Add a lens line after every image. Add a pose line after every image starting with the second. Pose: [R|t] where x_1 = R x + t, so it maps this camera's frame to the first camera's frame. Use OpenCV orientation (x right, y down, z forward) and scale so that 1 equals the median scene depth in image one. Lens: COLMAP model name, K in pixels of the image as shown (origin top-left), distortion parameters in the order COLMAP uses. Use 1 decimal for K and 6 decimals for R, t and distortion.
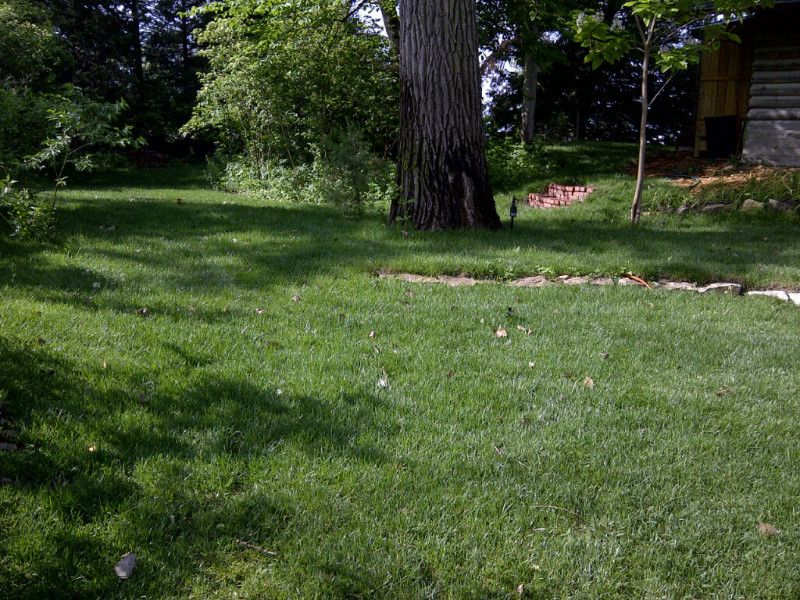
lens RADIAL K [[814.1, 0, 400.0], [0, 814.1, 300.0], [0, 0, 1]] dist [-0.014610, -0.035264]
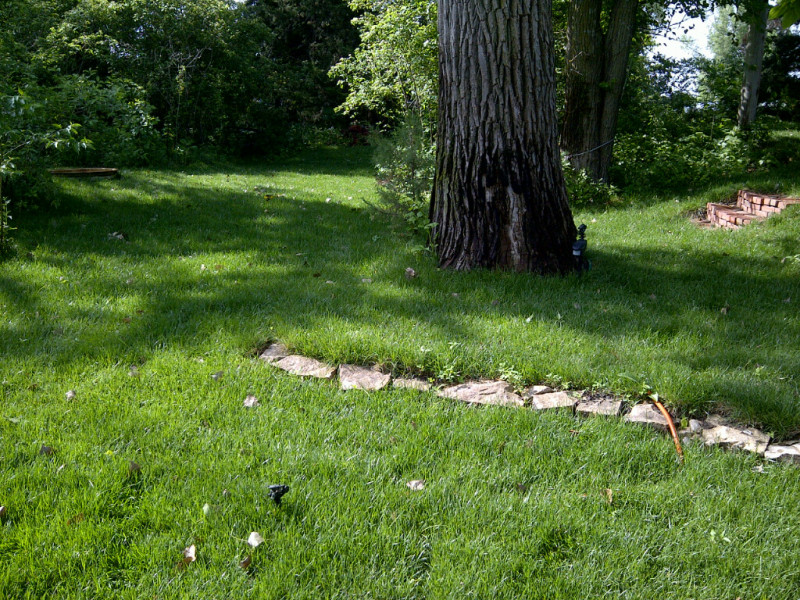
lens RADIAL K [[814.1, 0, 400.0], [0, 814.1, 300.0], [0, 0, 1]] dist [-0.014610, -0.035264]
pose [[0.927873, 0.084212, -0.363264, 0.251625], [-0.069147, 0.996127, 0.054304, -0.093482], [0.366430, -0.025269, 0.930102, 0.327933]]
